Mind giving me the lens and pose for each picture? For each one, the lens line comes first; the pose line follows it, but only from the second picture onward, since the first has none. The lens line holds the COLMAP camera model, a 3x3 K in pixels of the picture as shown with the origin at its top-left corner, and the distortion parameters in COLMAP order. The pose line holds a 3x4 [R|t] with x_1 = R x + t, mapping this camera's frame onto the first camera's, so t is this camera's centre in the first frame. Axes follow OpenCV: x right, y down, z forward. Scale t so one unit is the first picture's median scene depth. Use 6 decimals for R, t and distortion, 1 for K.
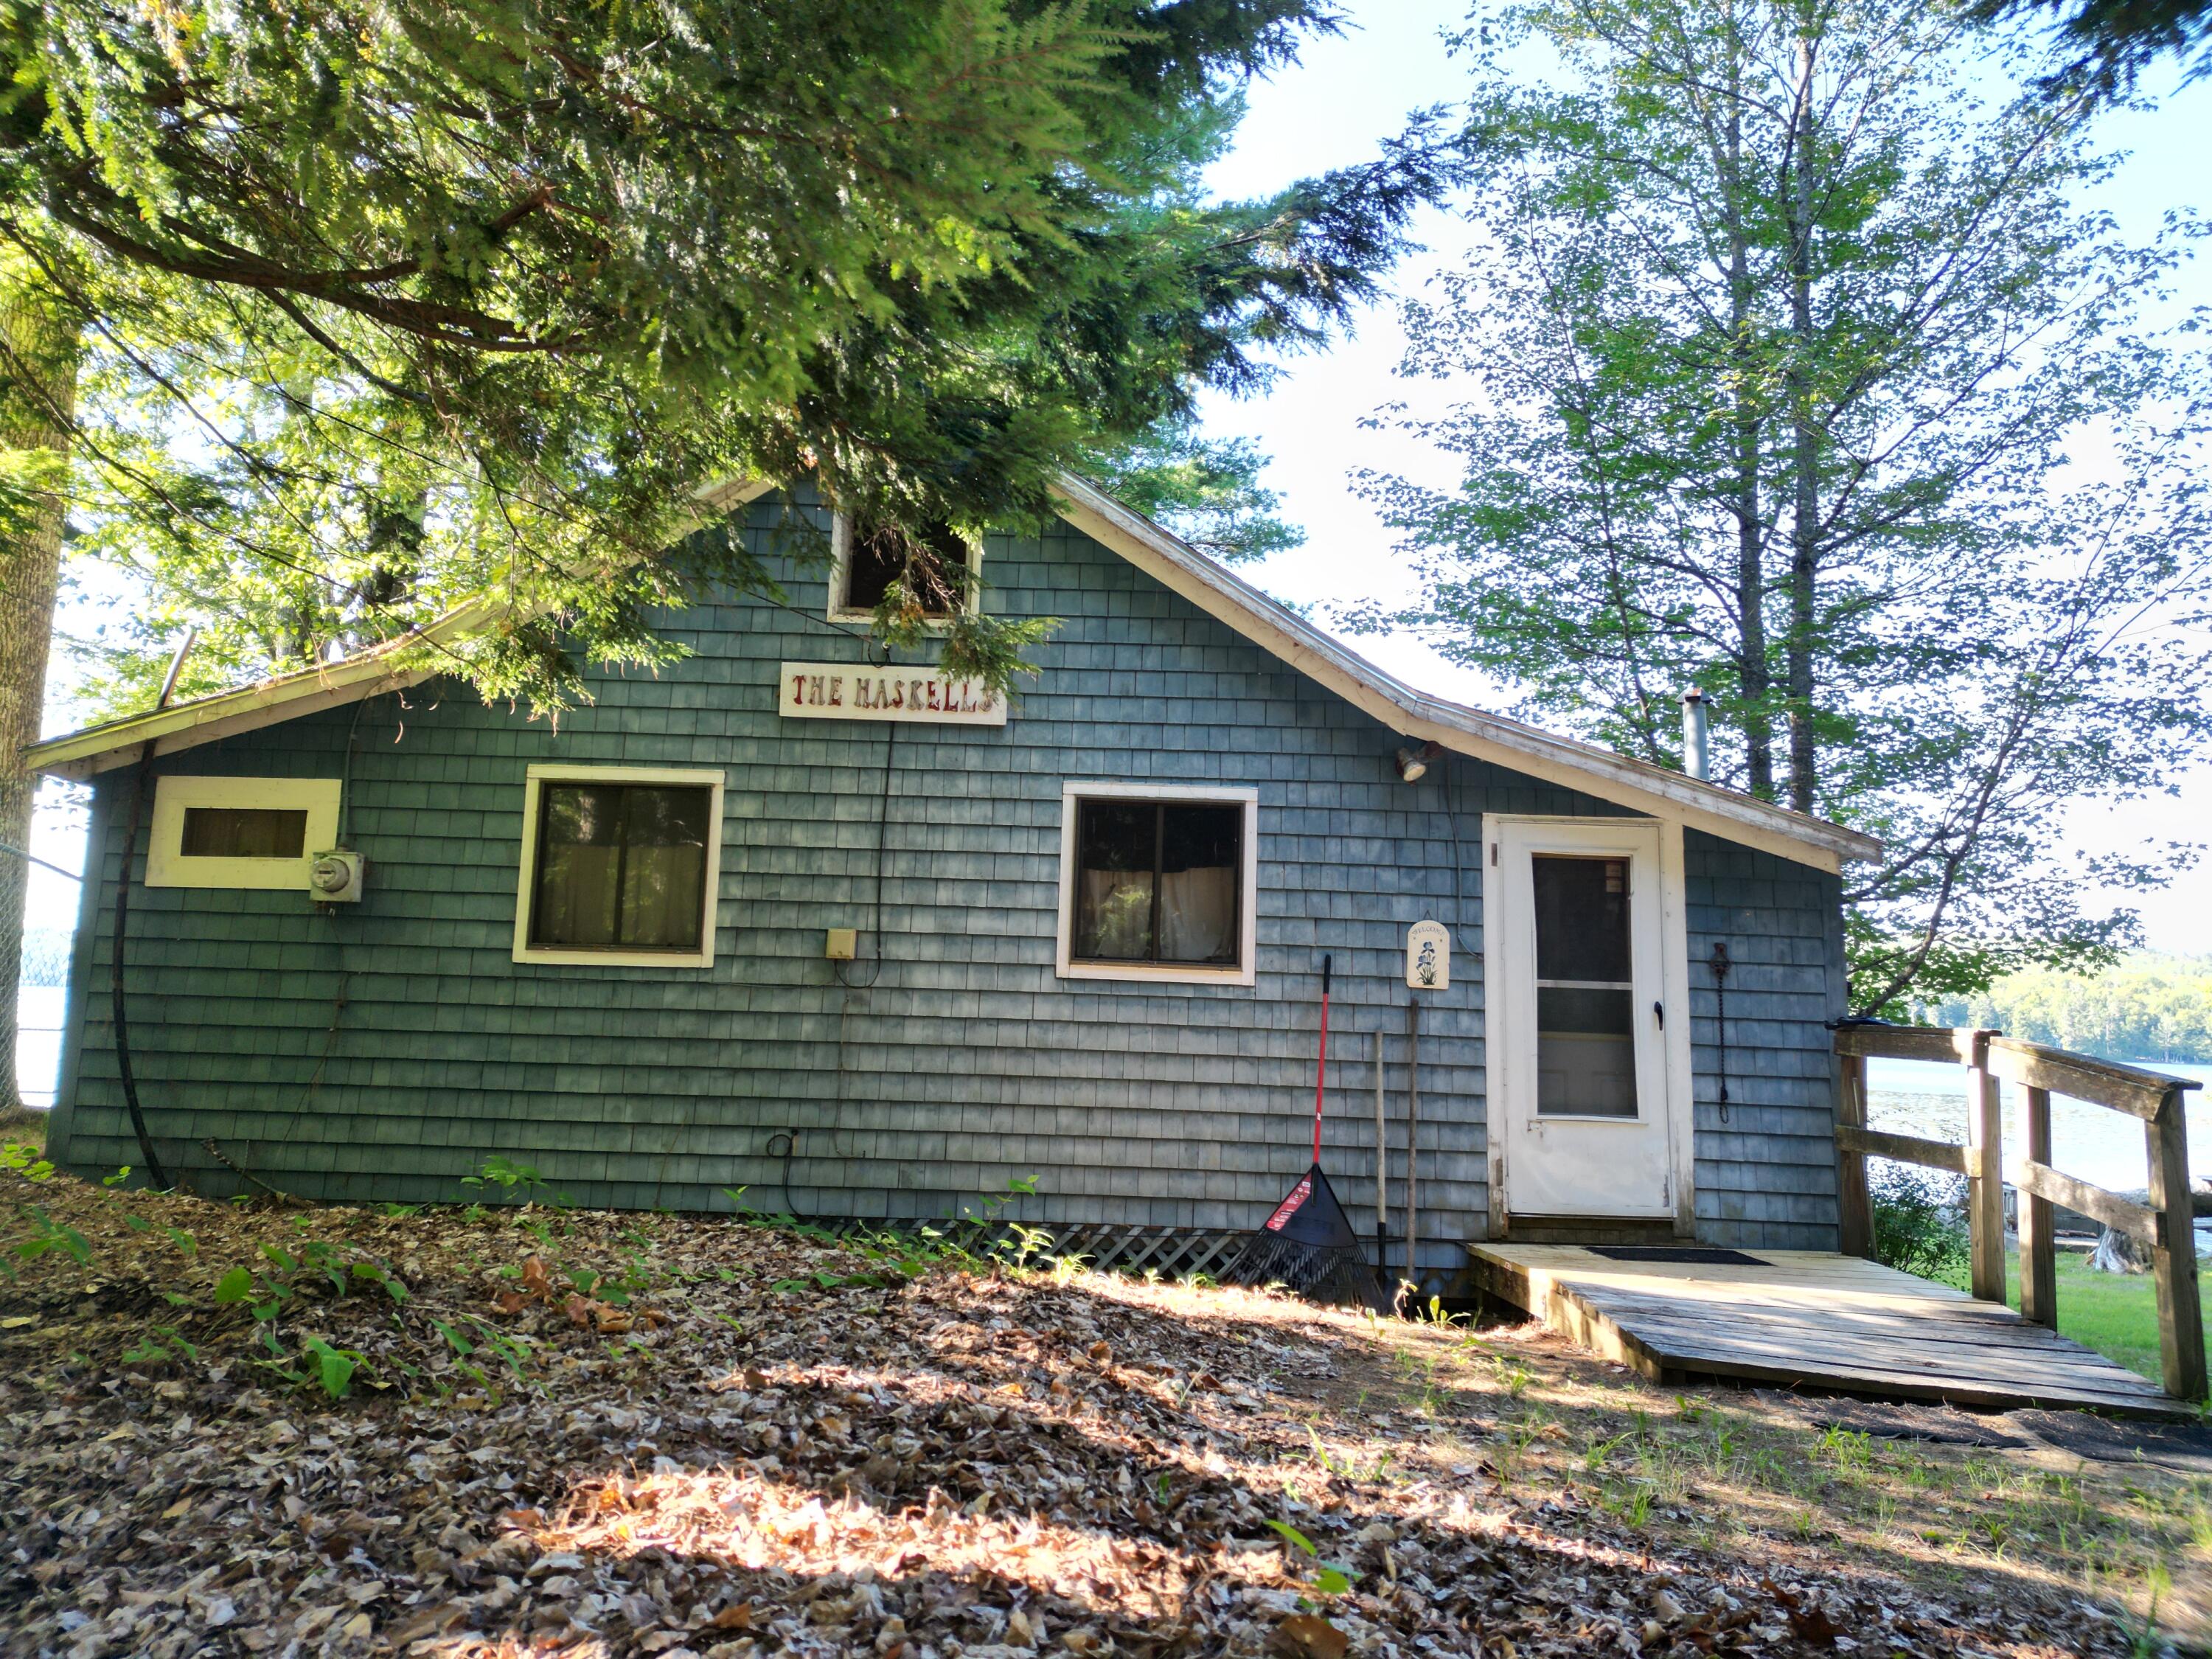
lens RADIAL K [[1540.0, 0, 1105.4], [0, 1540.0, 820.8], [0, 0, 1]] dist [0.072200, -0.068071]
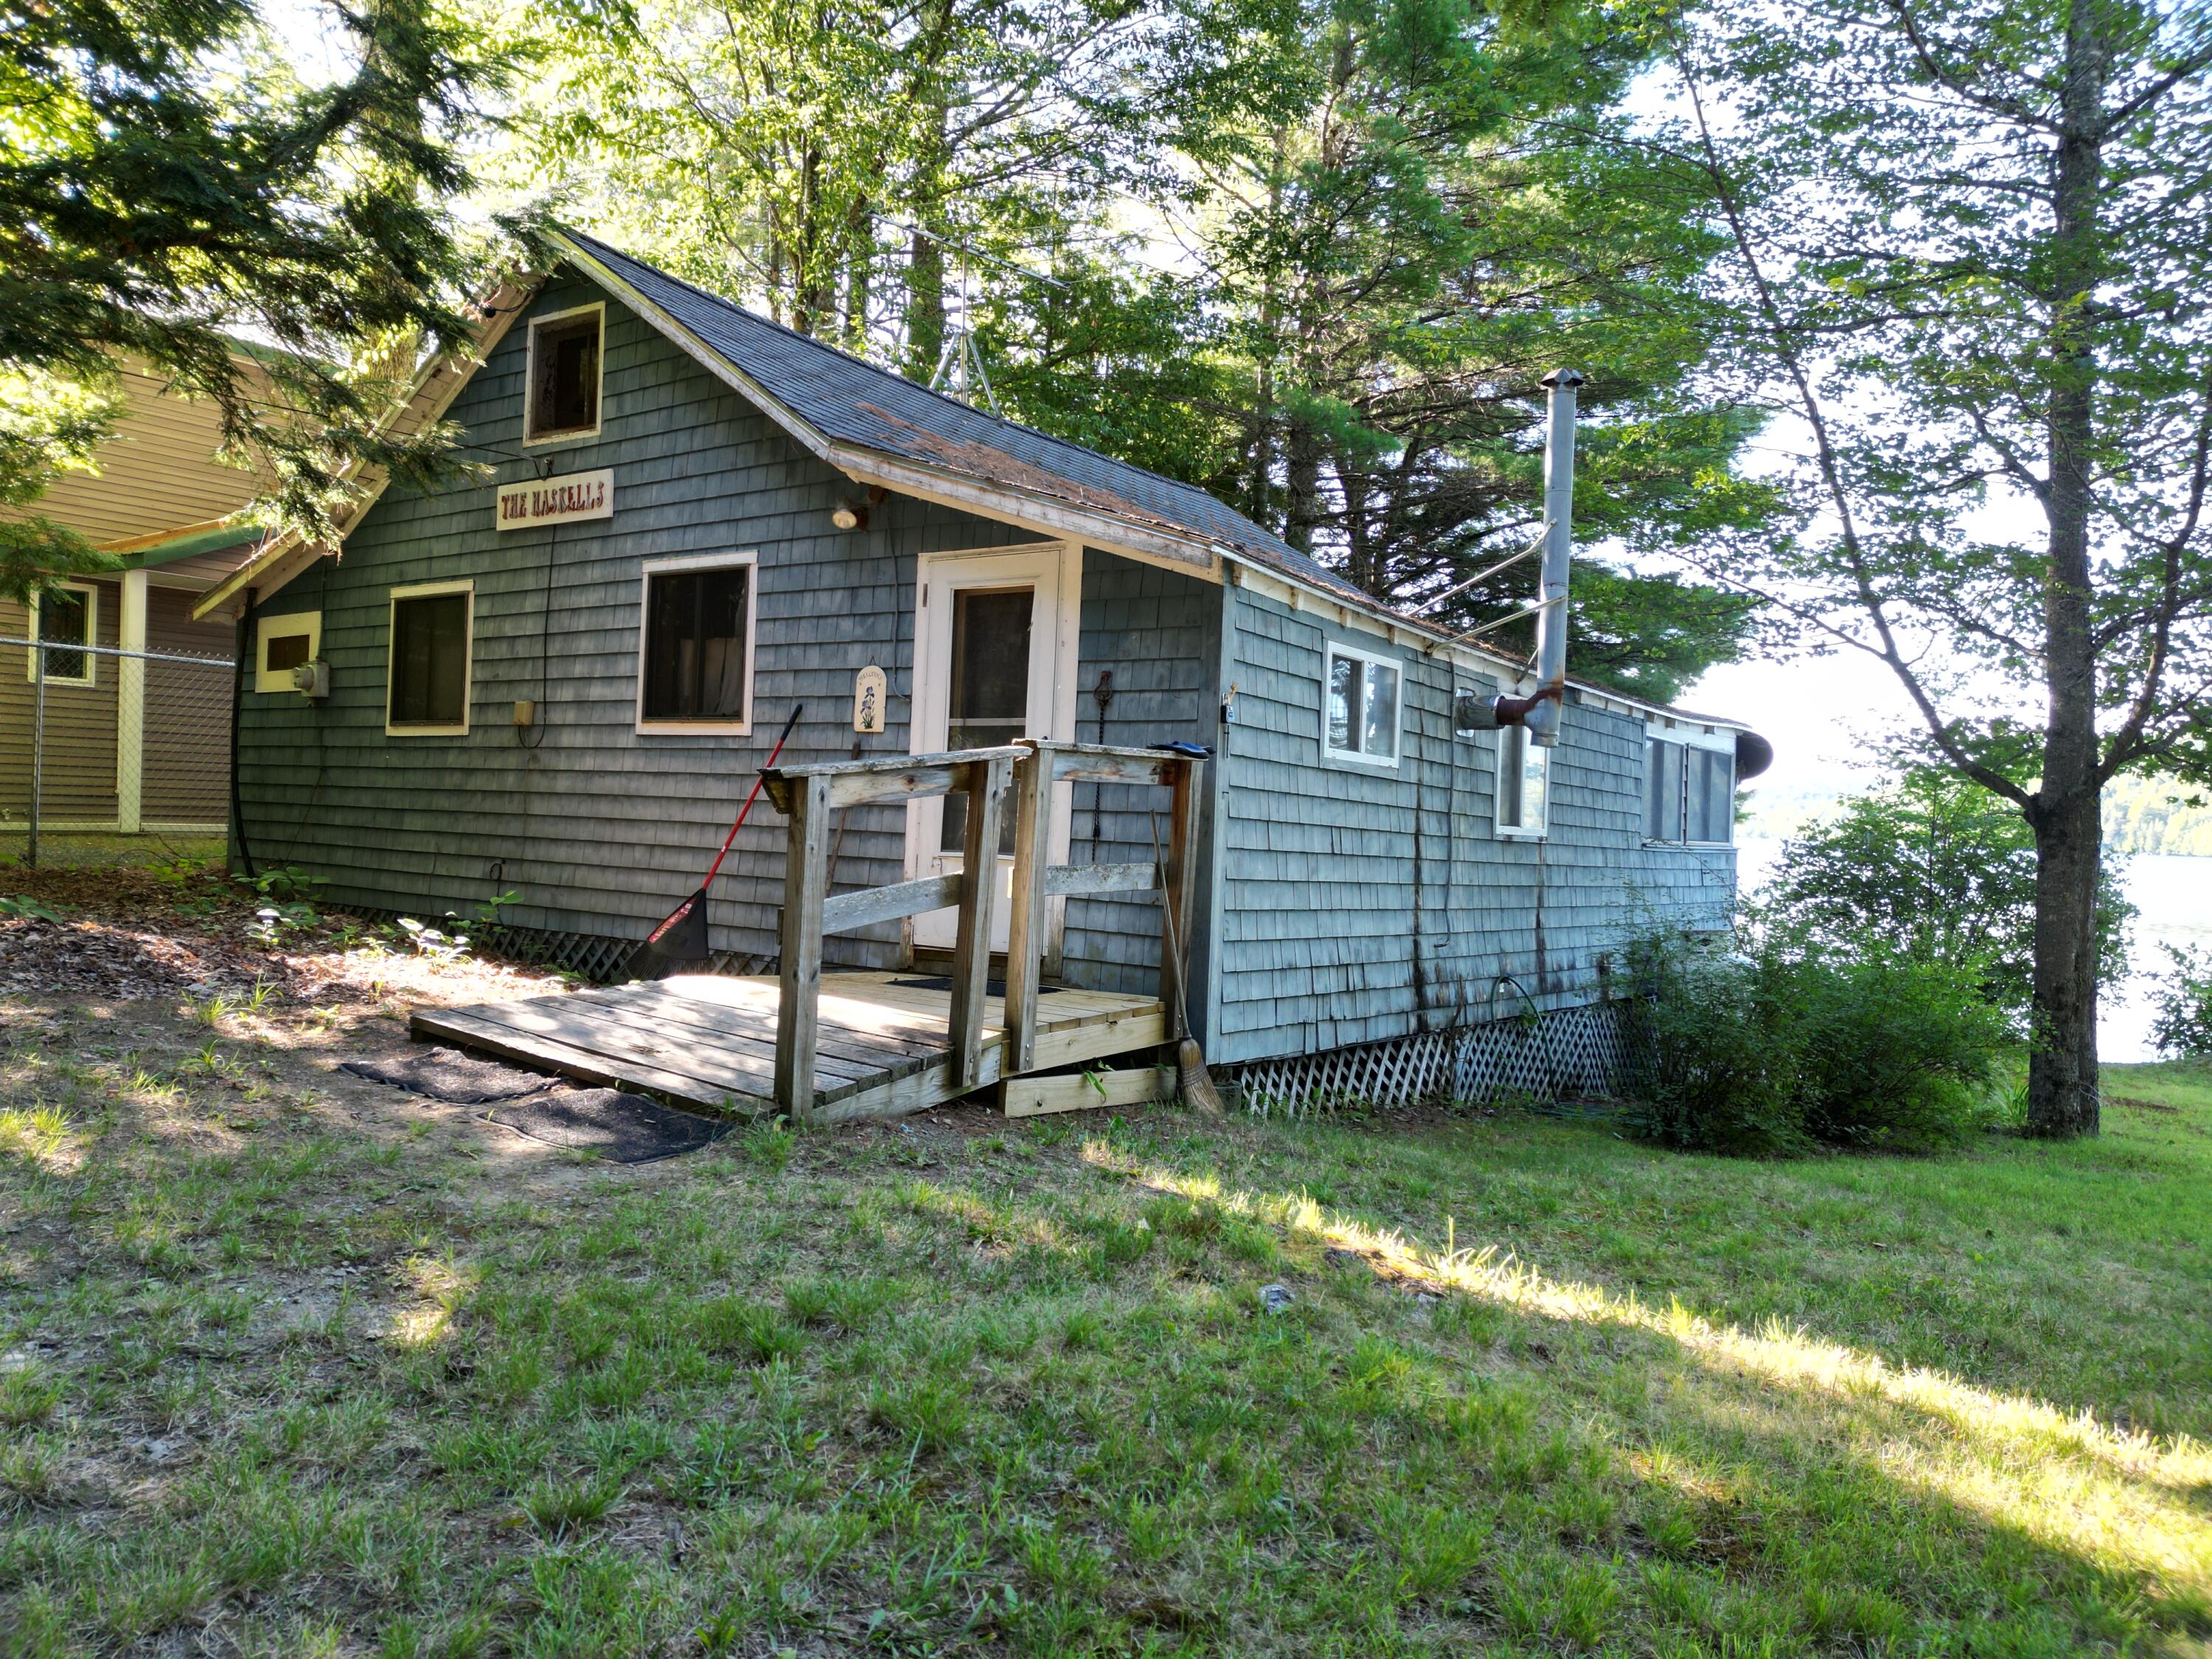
lens RADIAL K [[1540.0, 0, 1108.5], [0, 1540.0, 839.1], [0, 0, 1]] dist [0.072200, -0.068071]
pose [[0.817148, 0.003480, -0.576418, 0.922466], [0.069919, 0.992000, 0.105109, 0.081574], [0.572172, -0.126192, 0.810367, 0.247962]]
